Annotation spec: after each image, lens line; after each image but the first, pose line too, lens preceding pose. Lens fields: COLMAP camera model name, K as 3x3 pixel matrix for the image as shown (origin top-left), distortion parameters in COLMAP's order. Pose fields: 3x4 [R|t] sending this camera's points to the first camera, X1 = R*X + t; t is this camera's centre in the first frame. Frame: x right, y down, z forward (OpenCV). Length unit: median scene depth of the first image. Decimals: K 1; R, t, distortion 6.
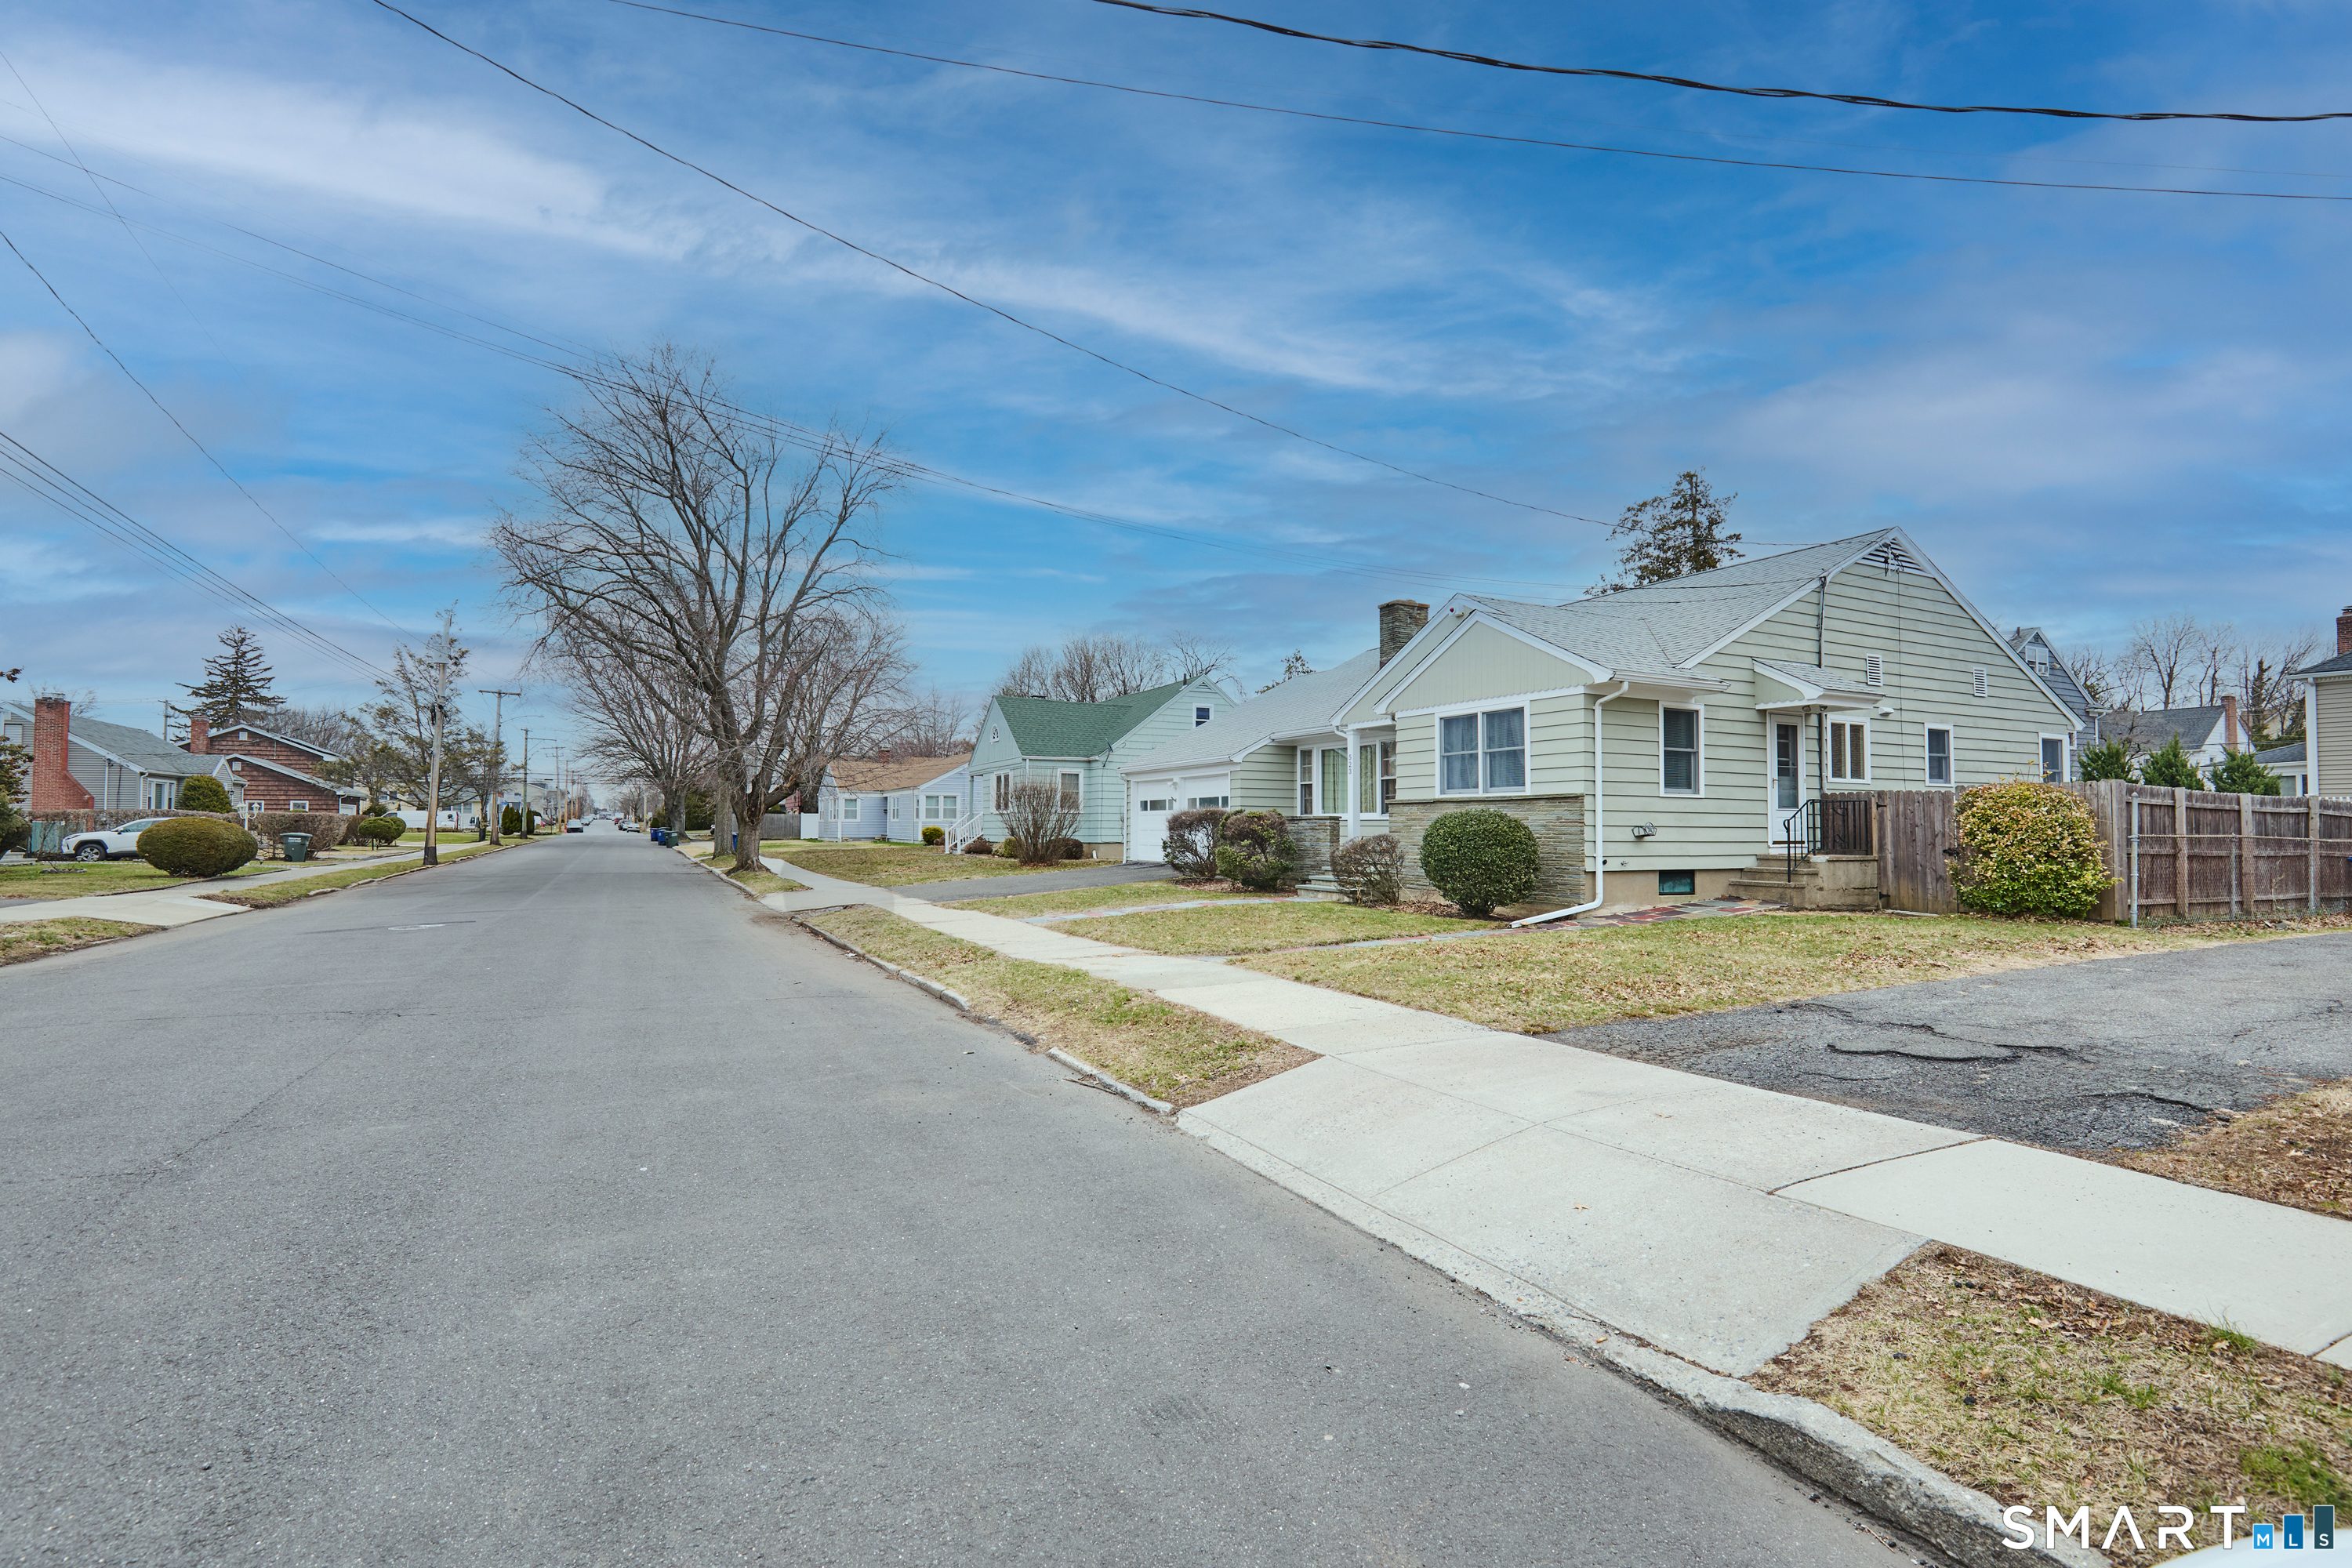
lens RADIAL K [[1078.2, 0, 1176.0], [0, 1078.2, 784.0], [0, 0, 1]] dist [0.000402, 0.000711]
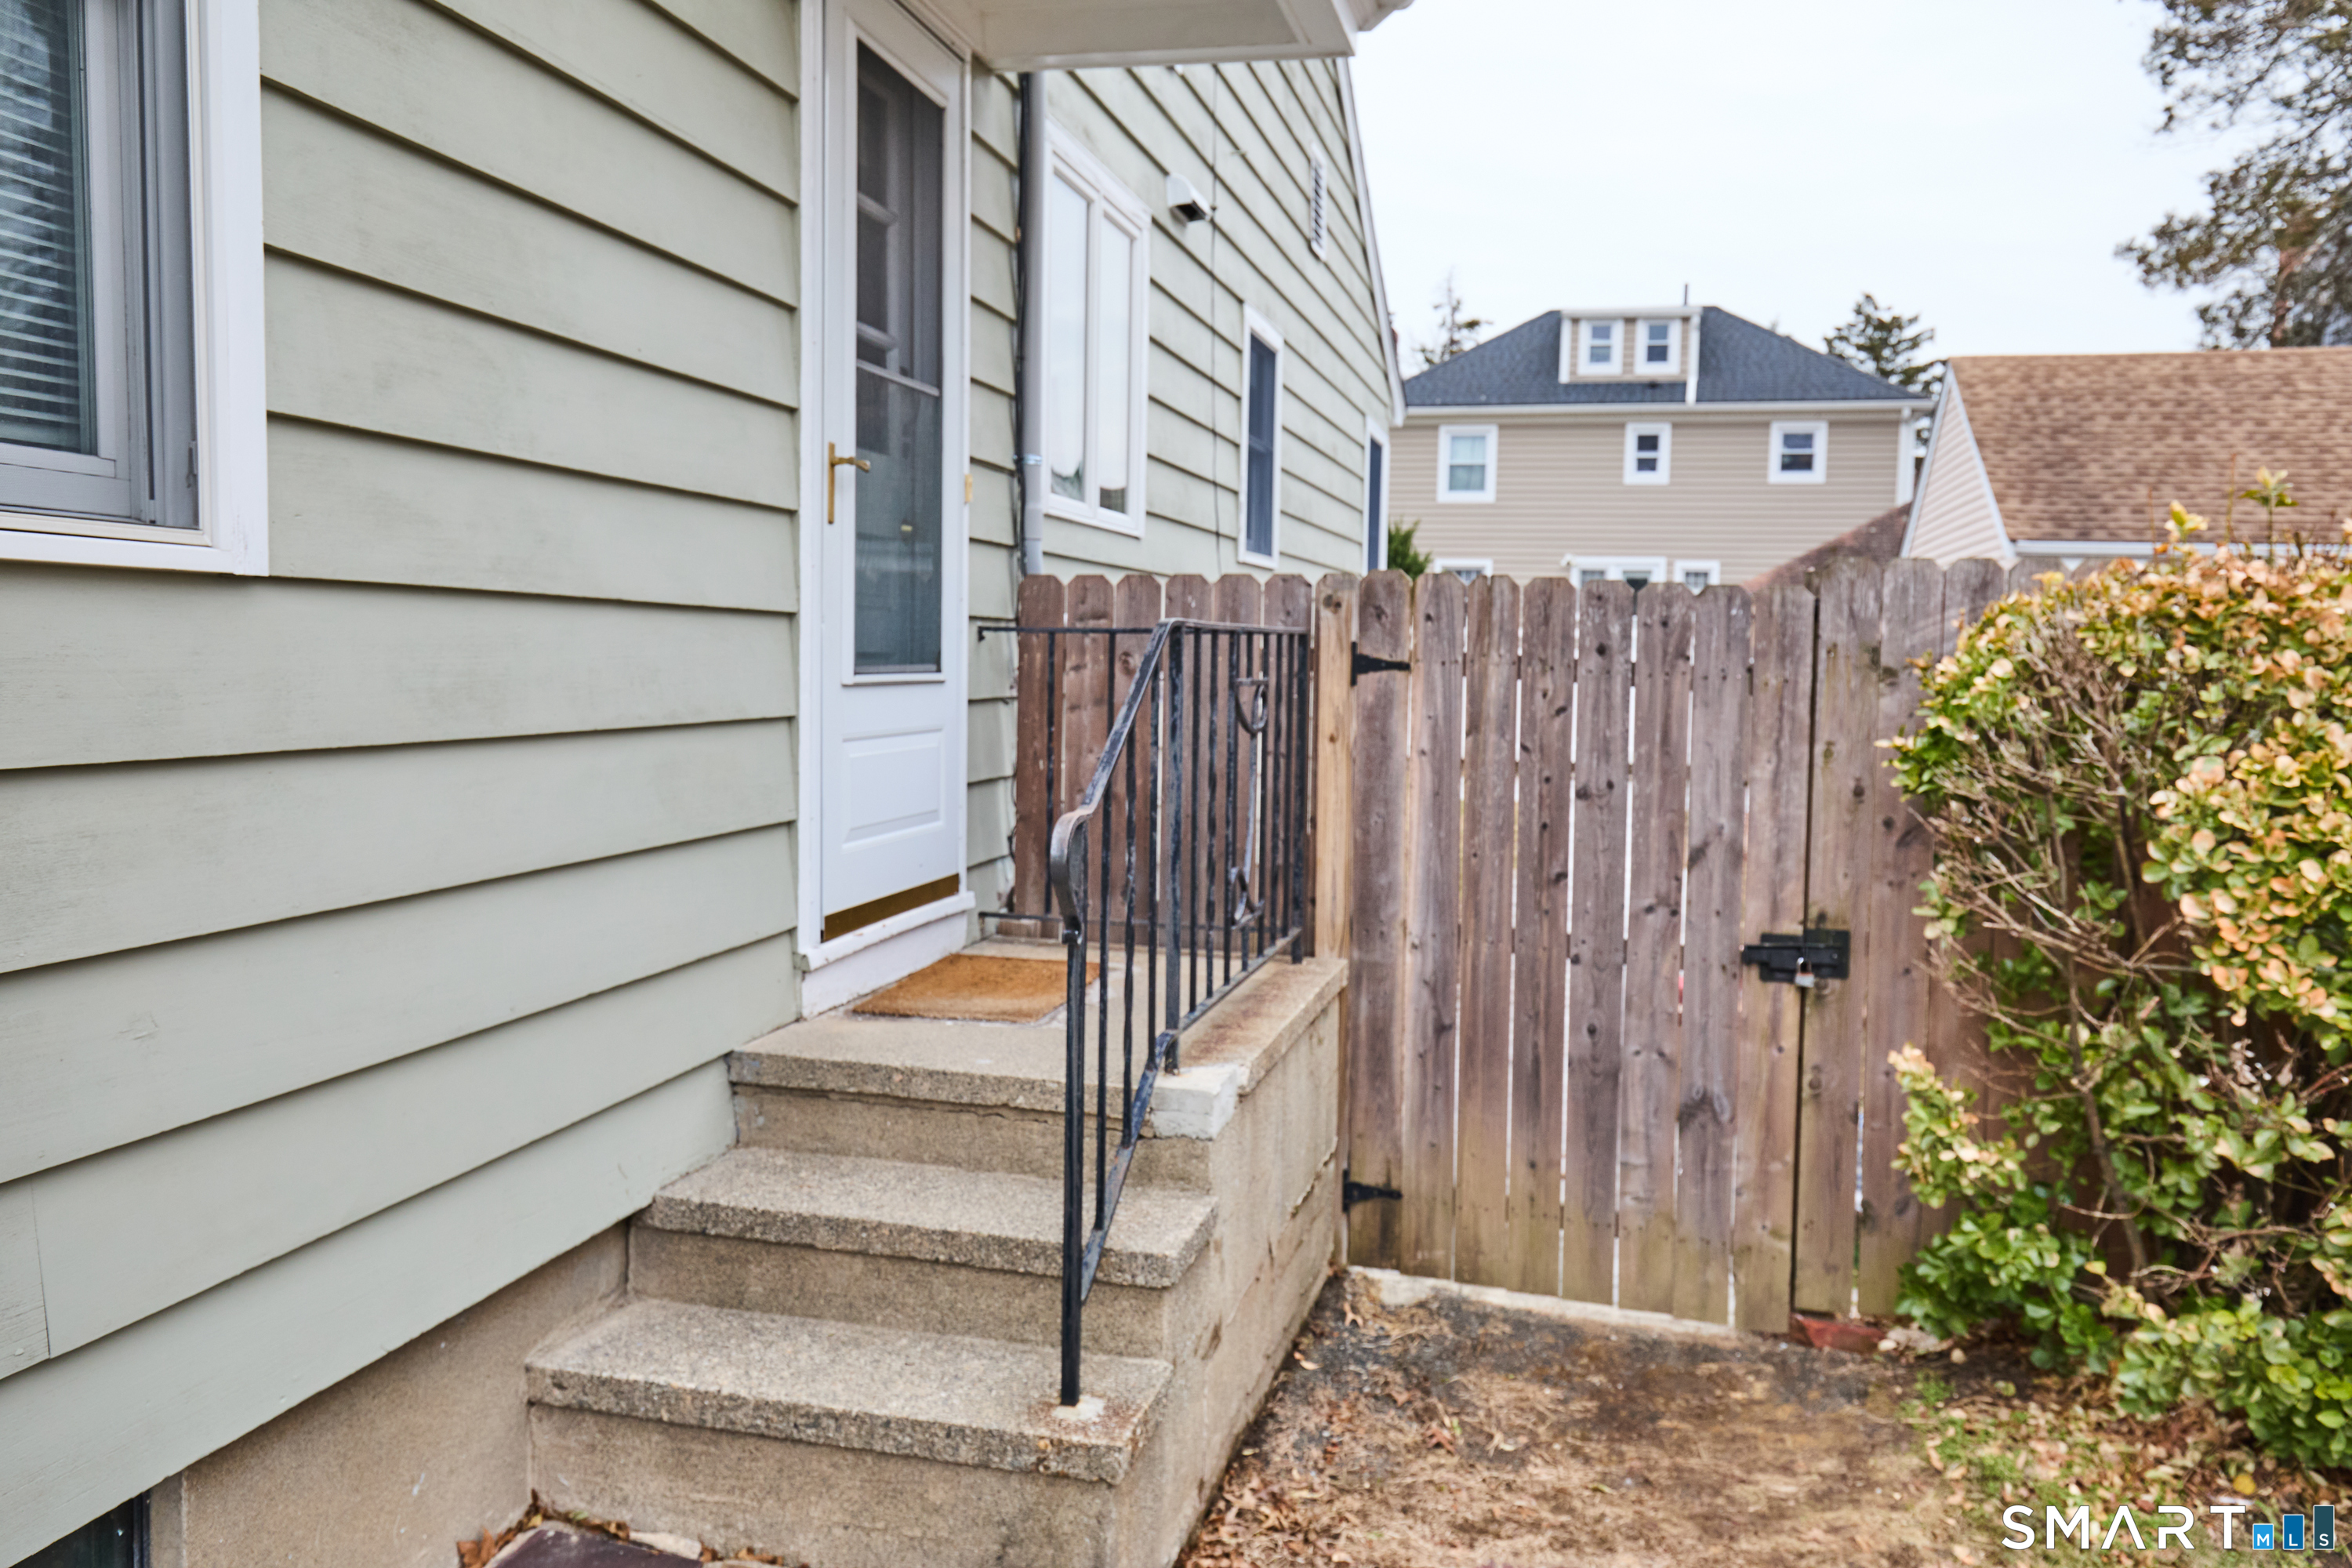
lens RADIAL K [[1777.1, 0, 1176.0], [0, 1777.1, 784.0], [0, 0, 1]] dist [0.000514, 0.000123]
pose [[0.666297, -0.044722, 0.744344, 0.261122], [-0.053148, 0.992813, 0.107225, 0.006297], [-0.743790, -0.111004, 0.659131, 0.513629]]
